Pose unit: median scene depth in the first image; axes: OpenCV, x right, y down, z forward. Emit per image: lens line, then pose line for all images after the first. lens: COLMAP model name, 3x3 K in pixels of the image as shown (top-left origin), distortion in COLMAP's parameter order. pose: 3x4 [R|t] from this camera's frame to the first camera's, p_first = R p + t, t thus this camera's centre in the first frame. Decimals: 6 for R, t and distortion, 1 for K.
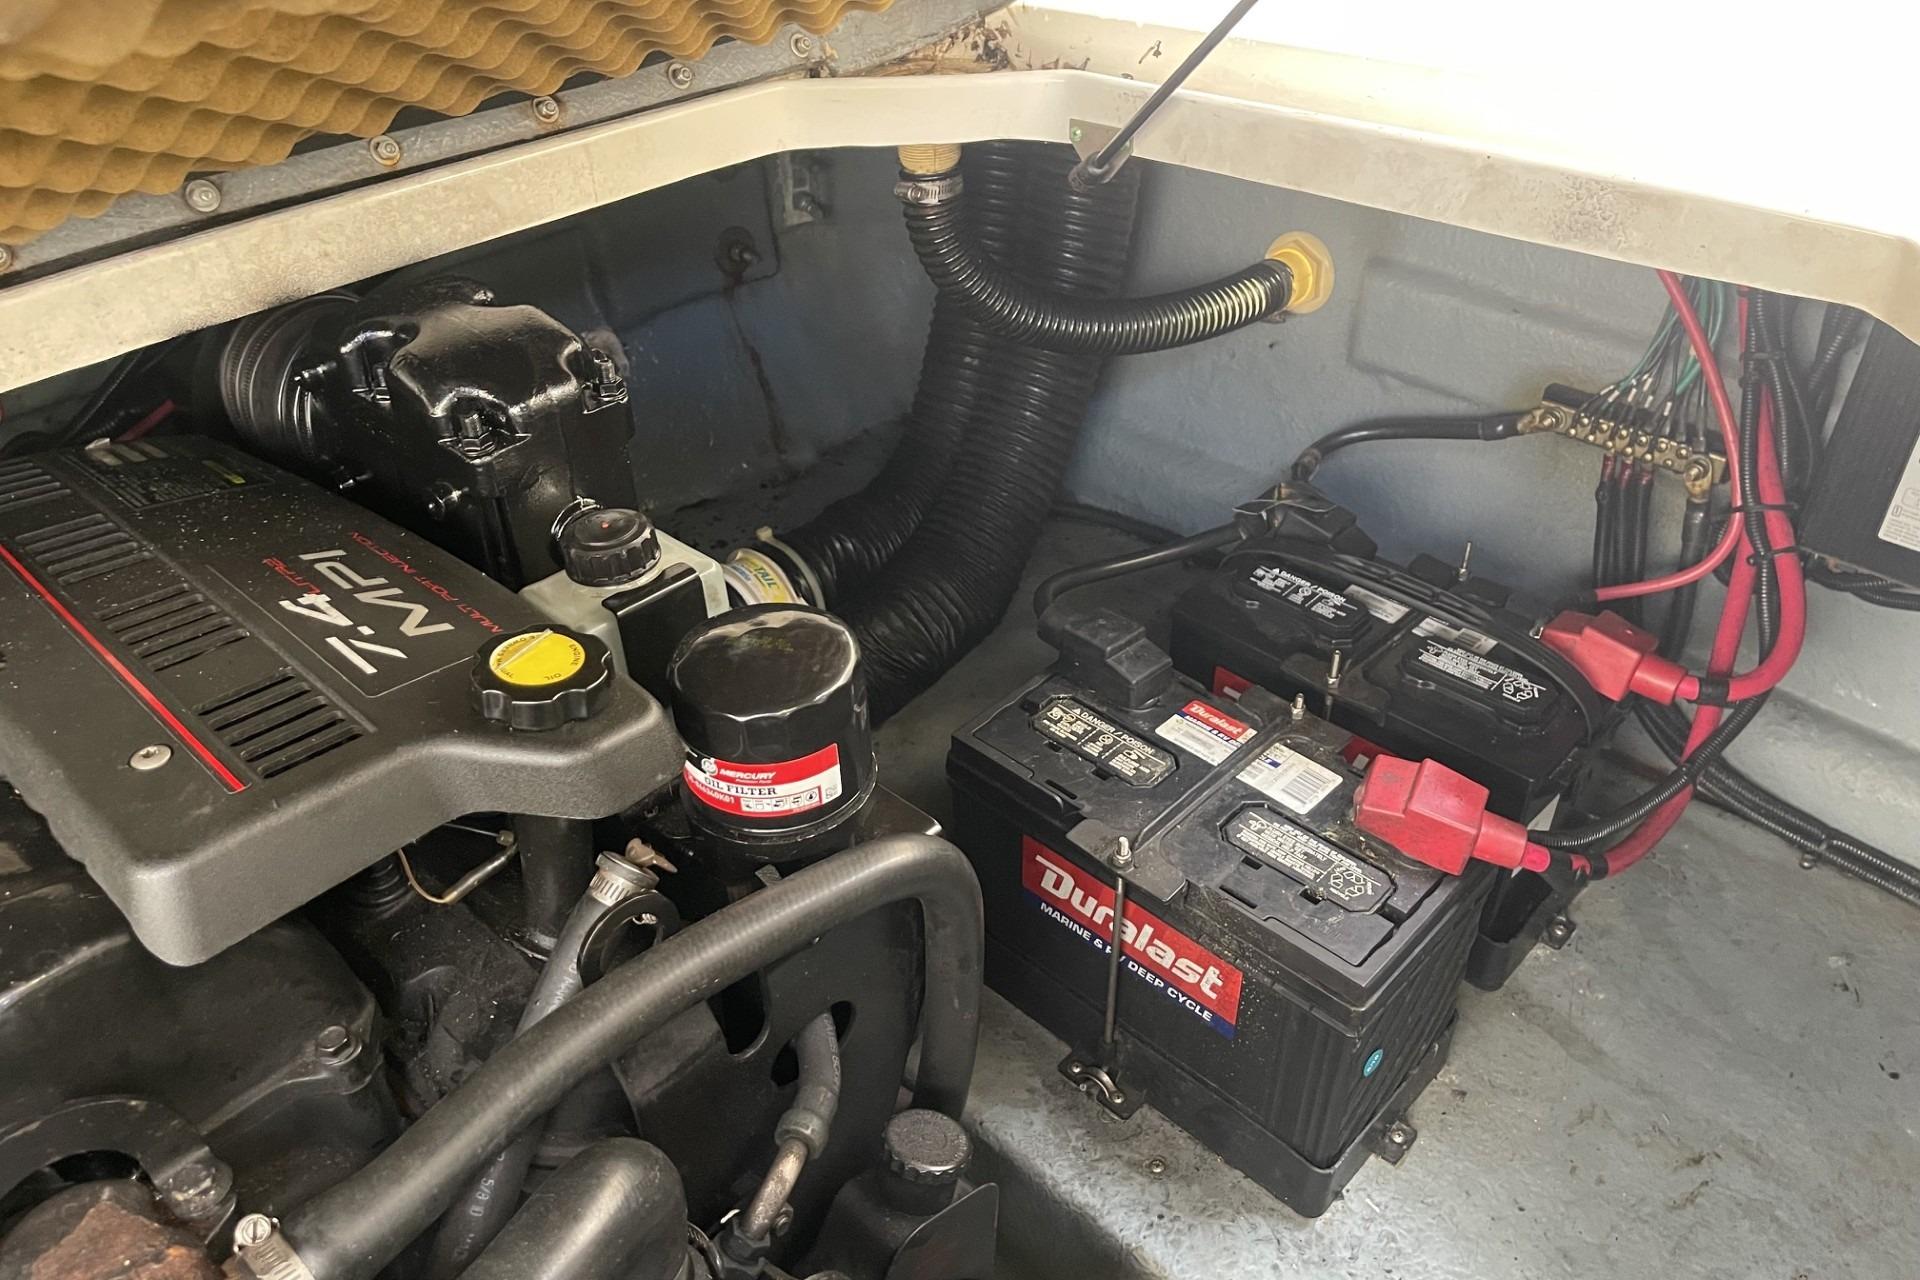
lens RADIAL K [[1432.8, 0, 957.8], [0, 1432.8, 627.3], [0, 0, 1]] dist [0.077754, -0.116157]
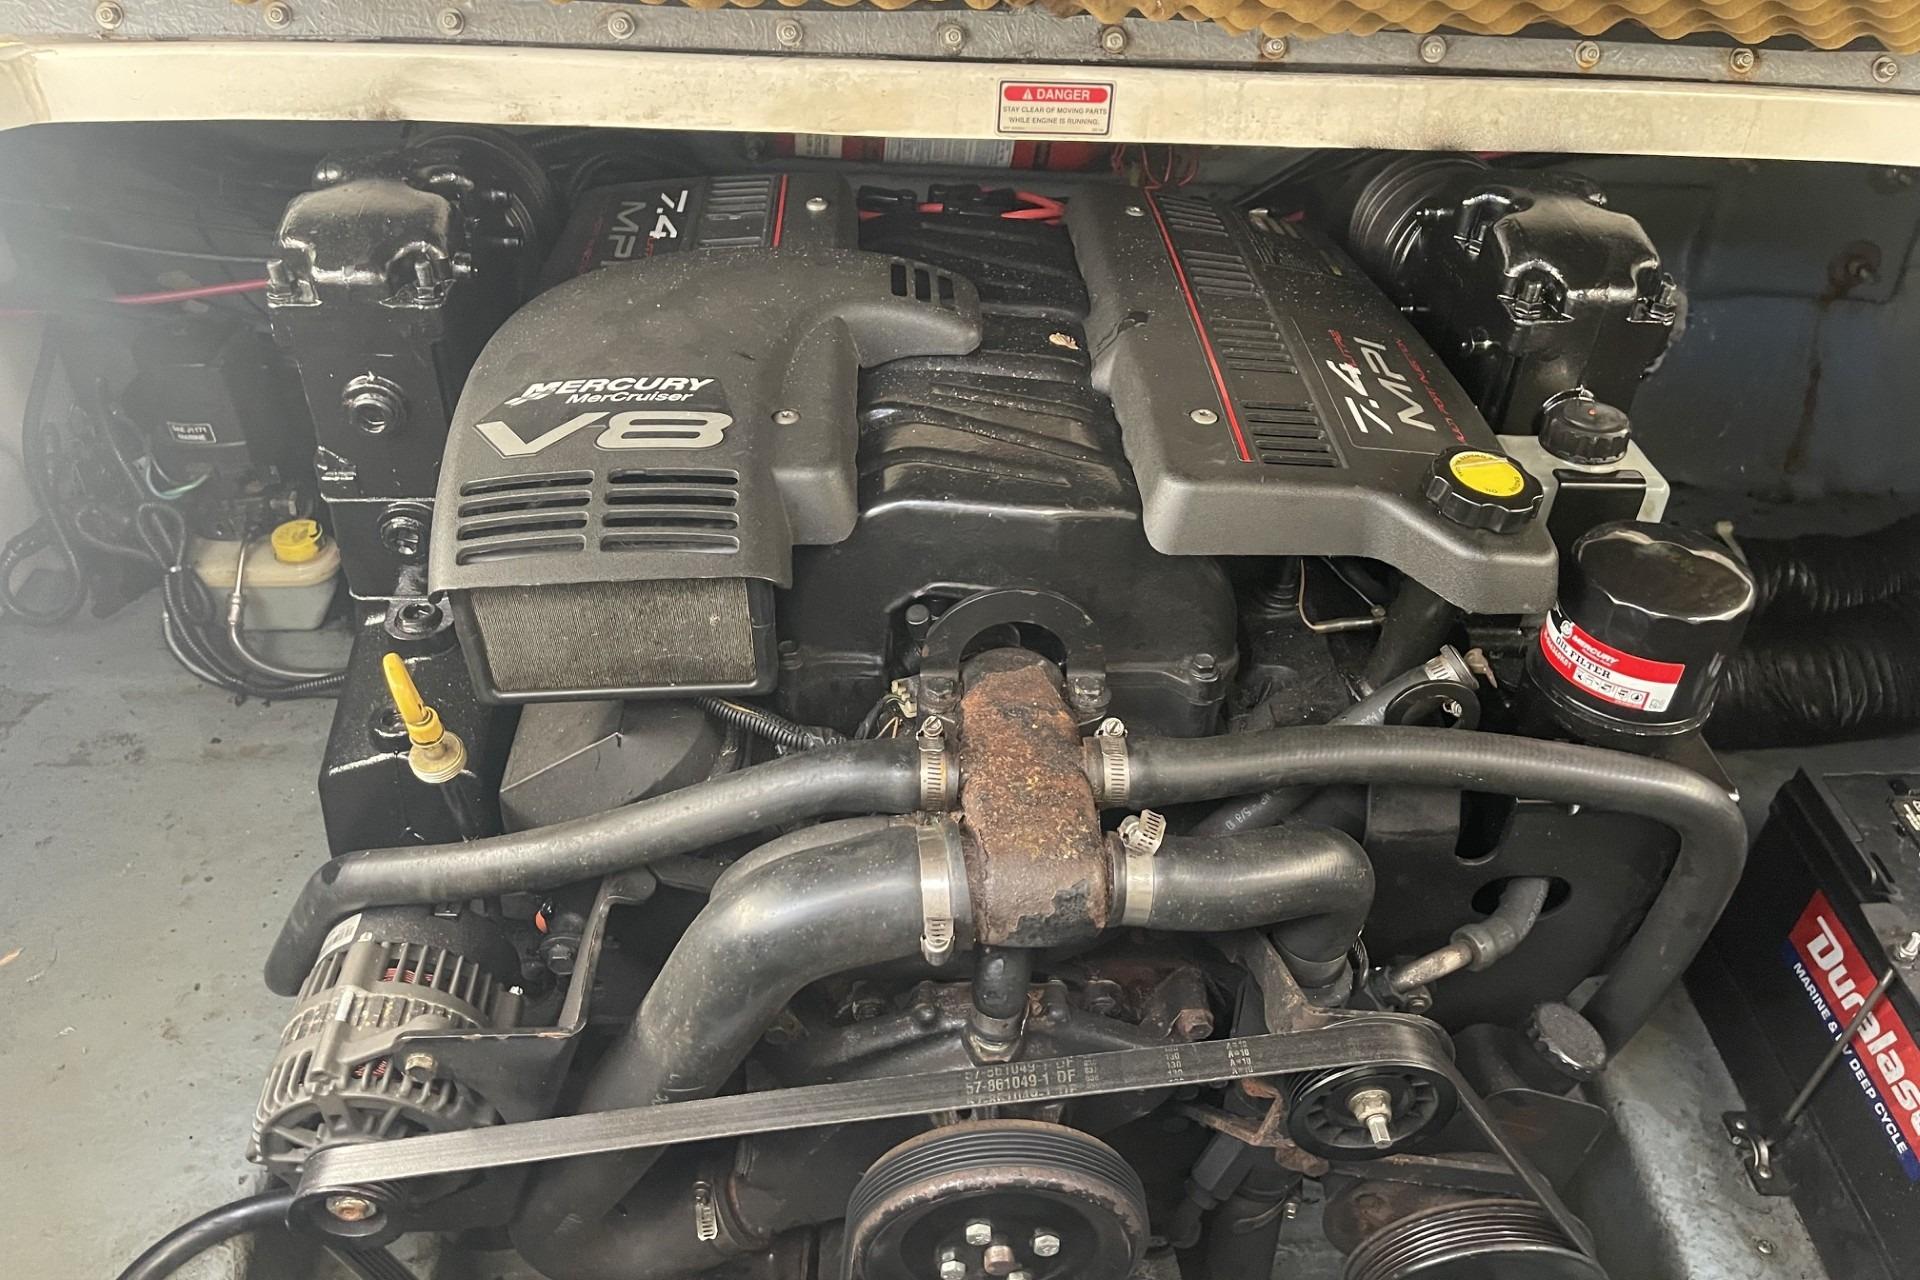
lens RADIAL K [[1432.8, 0, 957.8], [0, 1432.8, 627.3], [0, 0, 1]] dist [0.077754, -0.116157]
pose [[0.711418, 0.475596, -0.517390, 0.073927], [-0.452259, 0.873342, 0.180932, 0.098717], [0.537909, 0.105276, 0.836403, -0.217906]]
